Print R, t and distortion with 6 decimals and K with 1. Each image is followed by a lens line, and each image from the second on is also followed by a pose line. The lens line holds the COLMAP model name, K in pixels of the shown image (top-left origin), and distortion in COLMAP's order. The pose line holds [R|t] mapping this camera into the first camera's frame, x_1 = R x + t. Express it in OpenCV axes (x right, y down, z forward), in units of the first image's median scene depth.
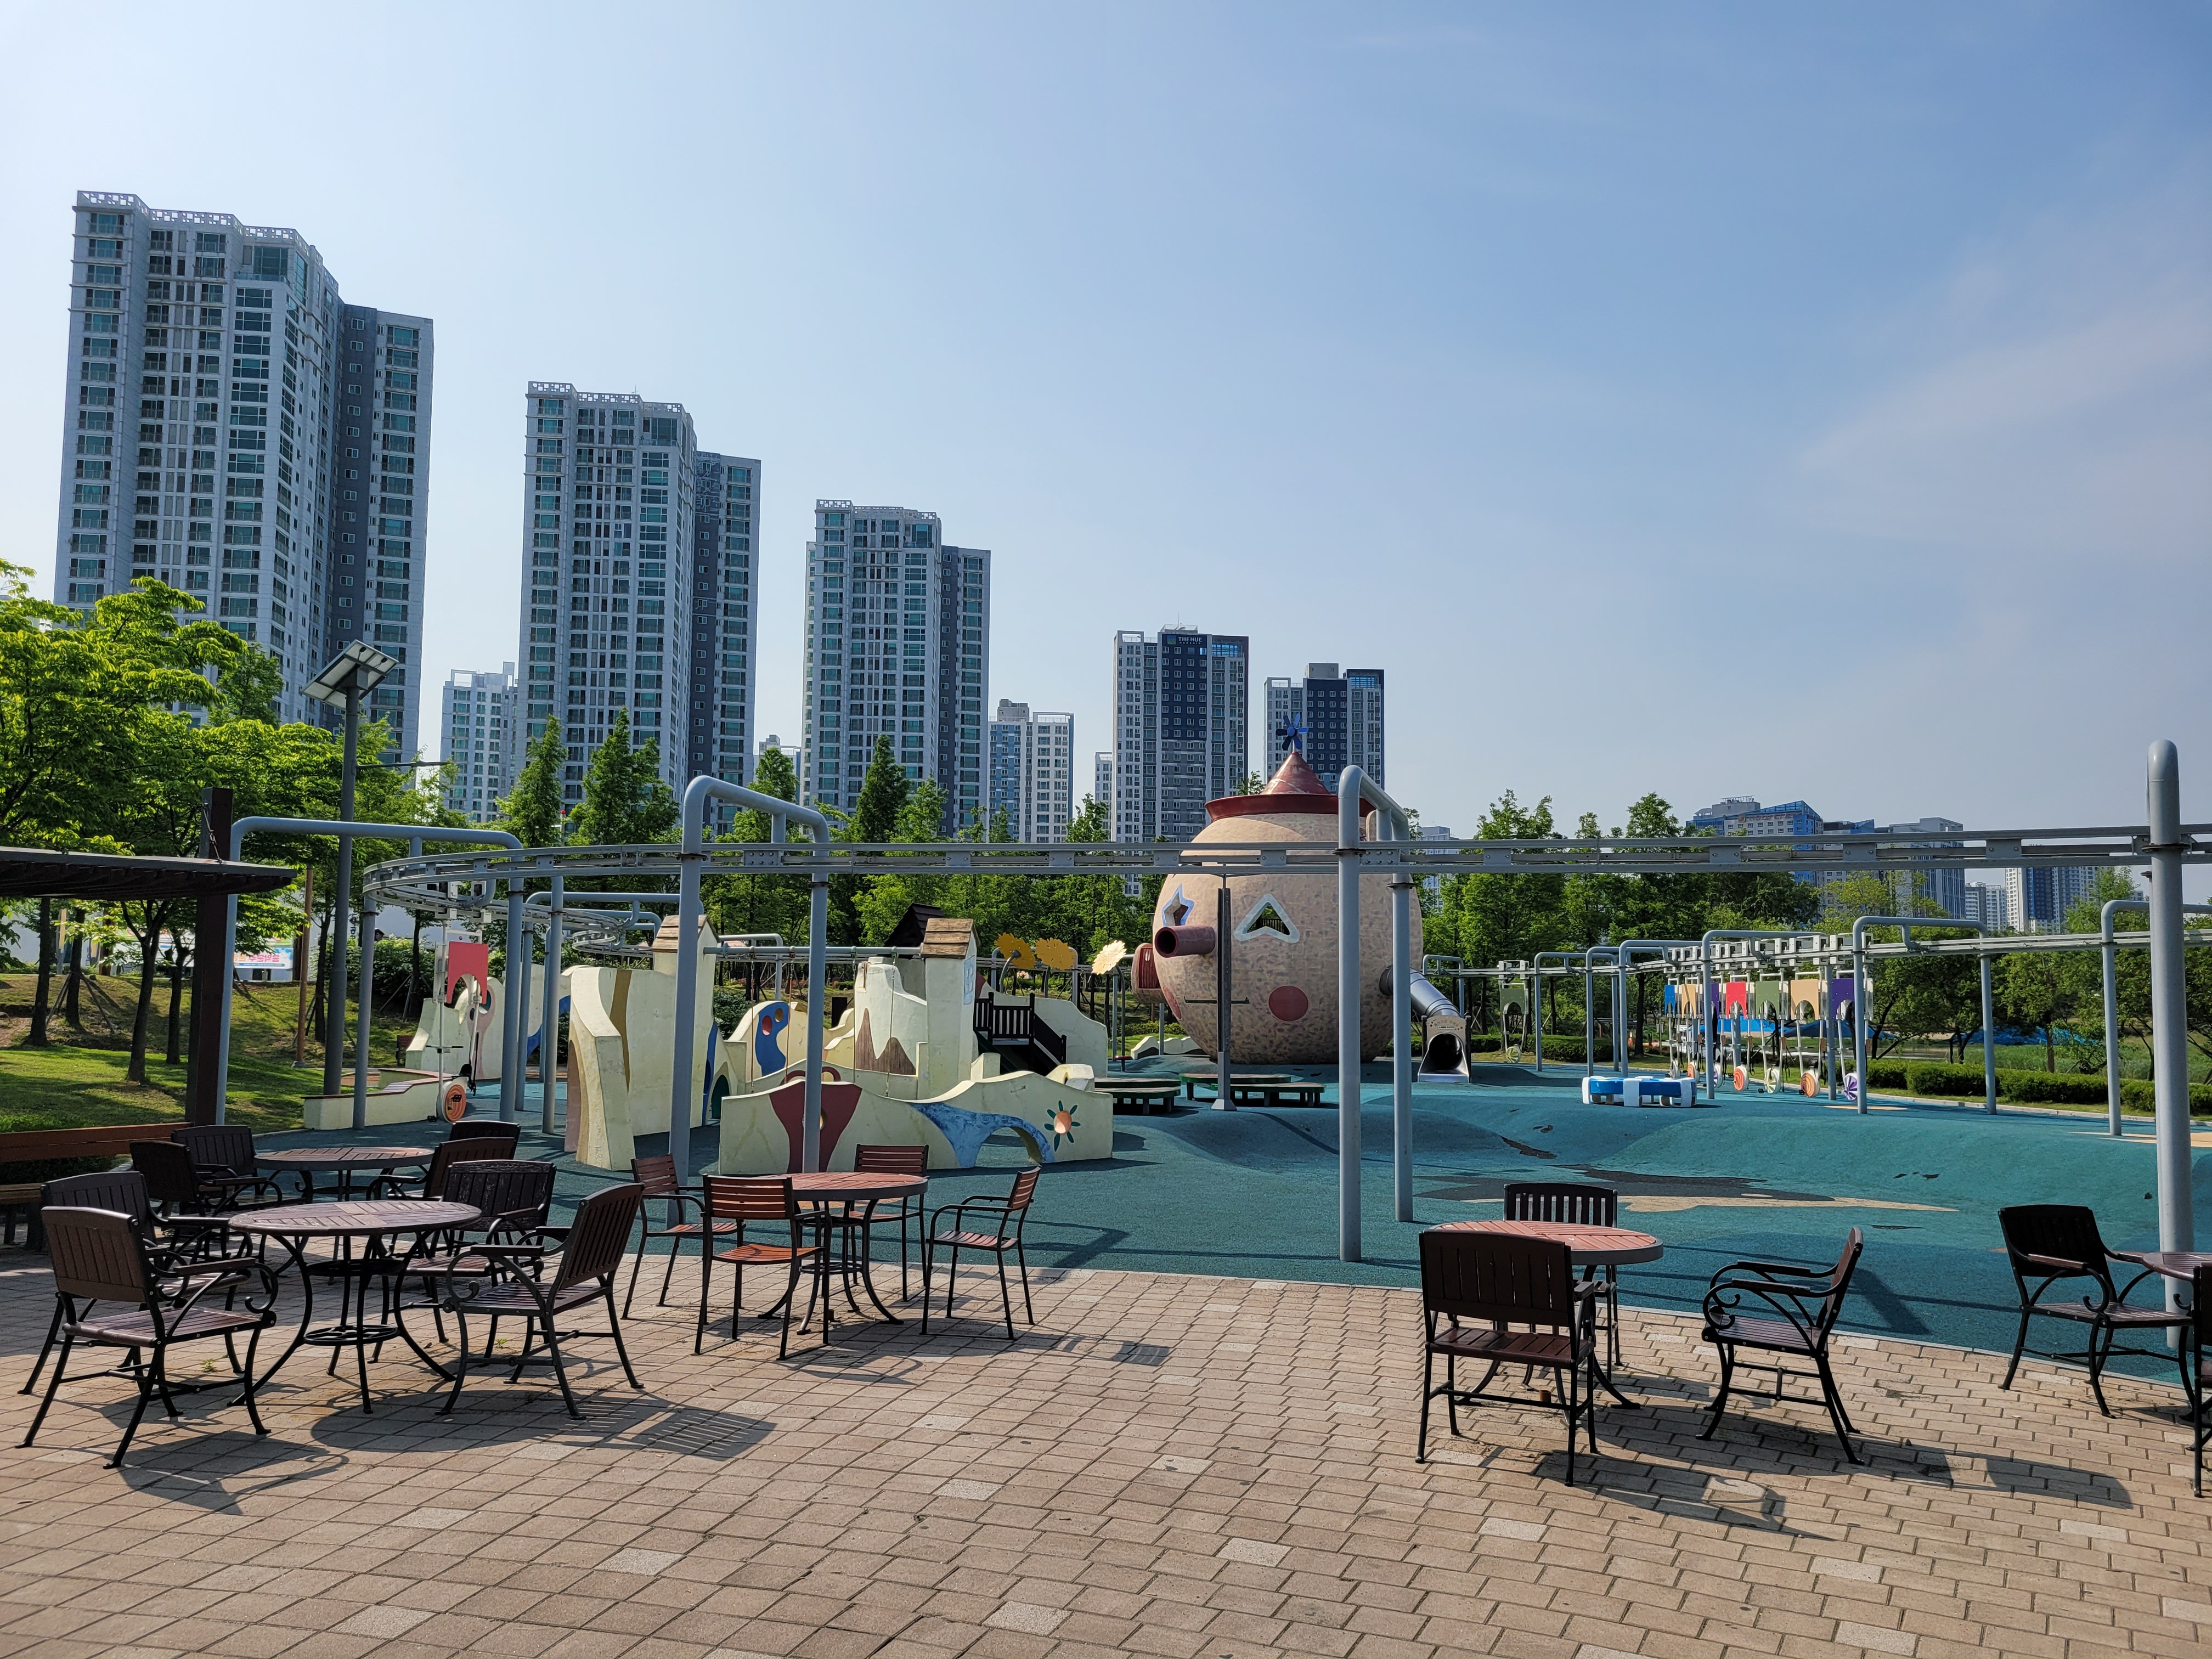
lens RADIAL K [[1665.2, 0, 1118.3], [0, 1665.2, 867.8], [0, 0, 1]] dist [0.060073, -0.048241]
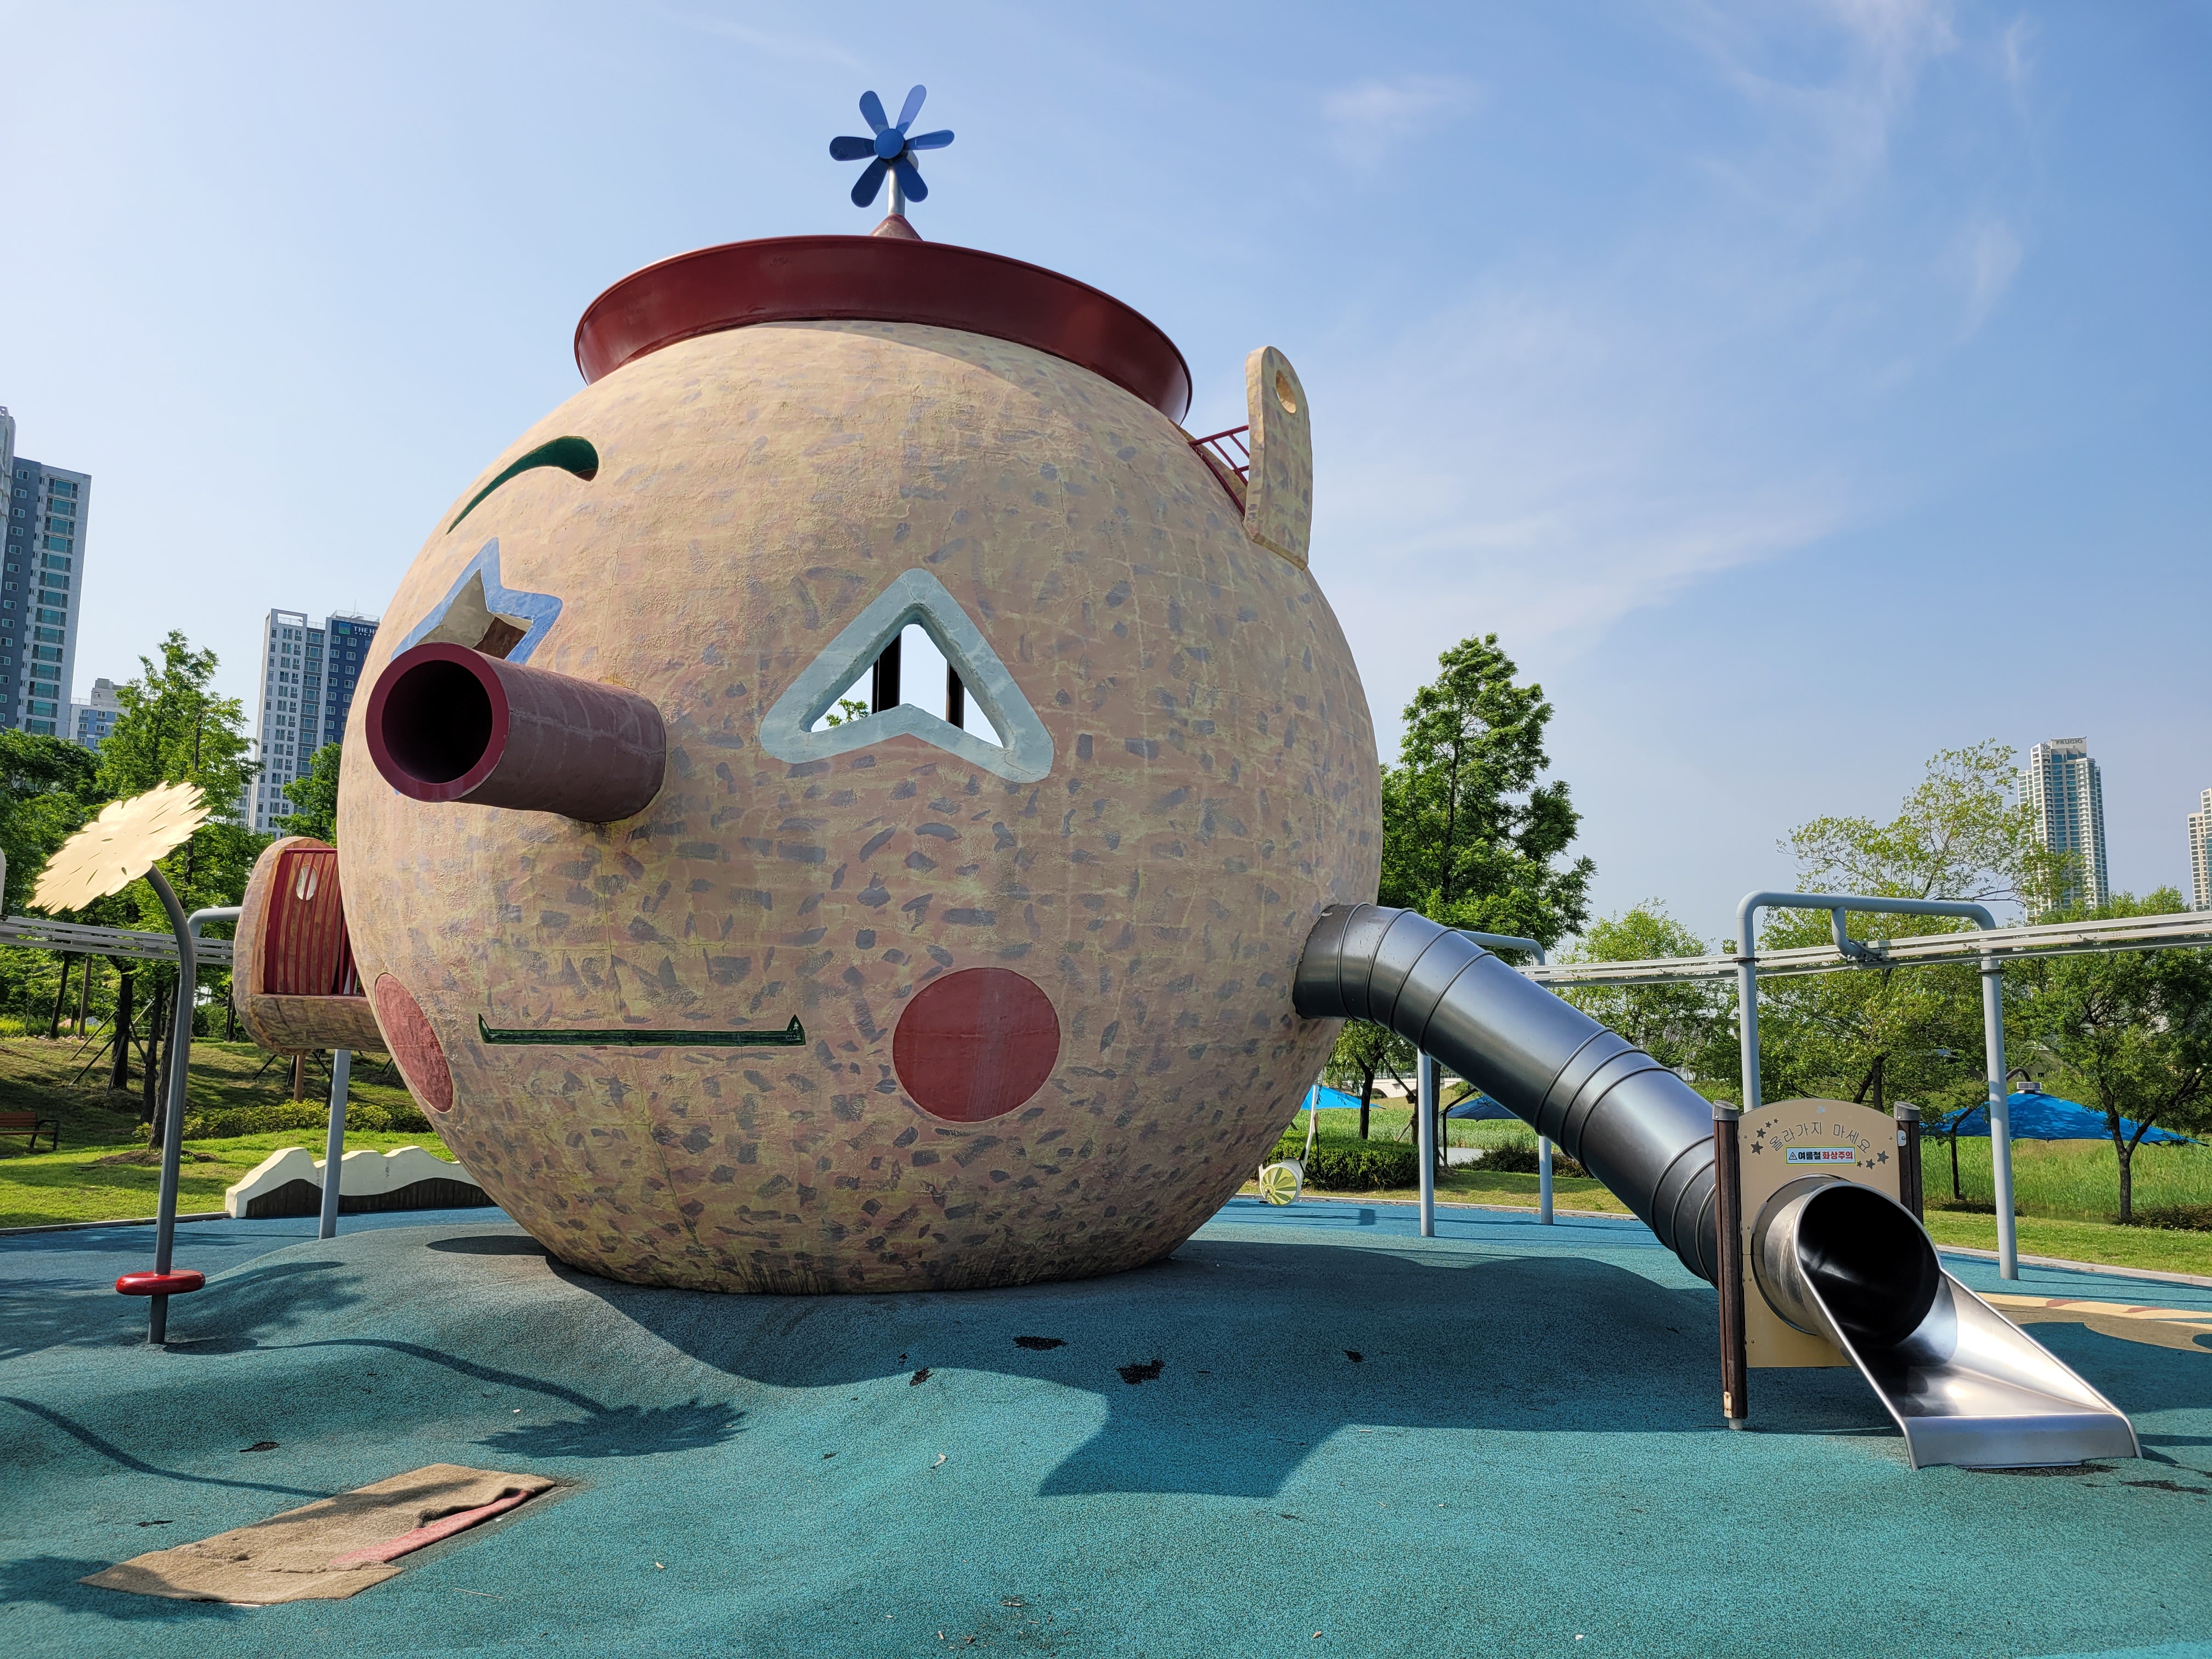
lens RADIAL K [[1665.2, 0, 1120.9], [0, 1665.2, 833.2], [0, 0, 1]] dist [0.060073, -0.048241]
pose [[0.888821, 0.062746, 0.453938, 0.002098], [-0.036969, 0.997171, -0.065448, 0.011605], [-0.456760, 0.041390, 0.888626, 0.136614]]
